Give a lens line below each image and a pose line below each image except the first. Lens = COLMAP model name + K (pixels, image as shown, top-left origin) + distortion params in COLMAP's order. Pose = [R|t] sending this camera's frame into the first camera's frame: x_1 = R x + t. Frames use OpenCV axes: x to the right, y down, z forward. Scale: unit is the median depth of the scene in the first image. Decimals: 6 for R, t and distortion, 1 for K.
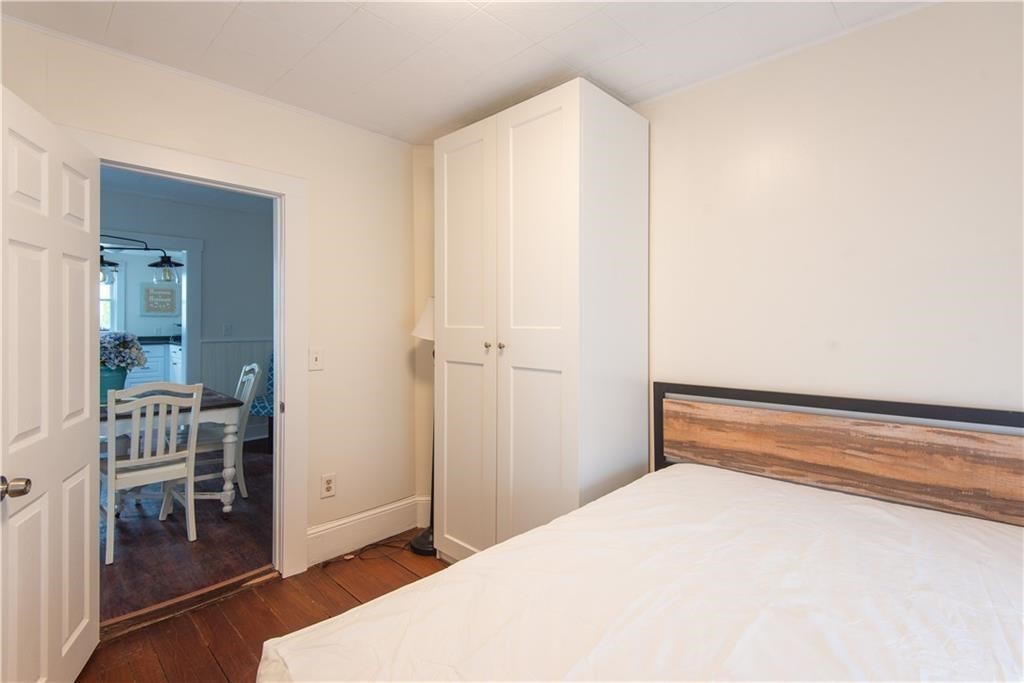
lens RADIAL K [[474.5, 0, 502.4], [0, 474.5, 324.5], [0, 0, 1]] dist [0.002844, 0.000758]
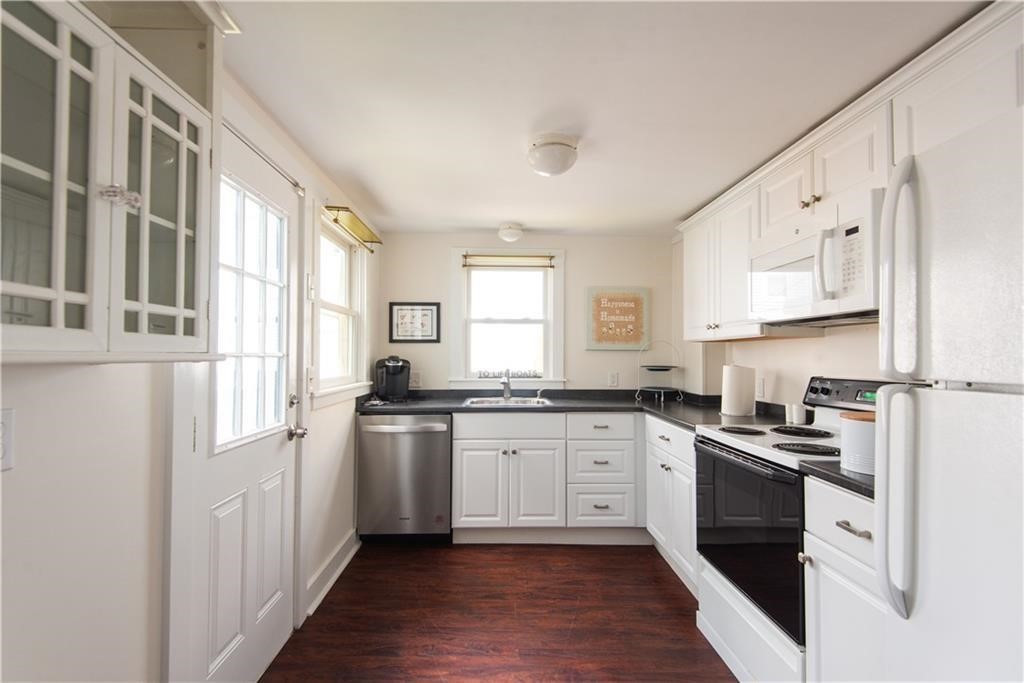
lens RADIAL K [[474.5, 0, 508.2], [0, 474.5, 346.0], [0, 0, 1]] dist [0.002844, 0.000758]
pose [[0.727318, -0.006579, -0.686269, -0.461174], [-0.001070, 0.999942, -0.010721, -0.016581], [0.686300, 0.008532, 0.727269, 0.553778]]
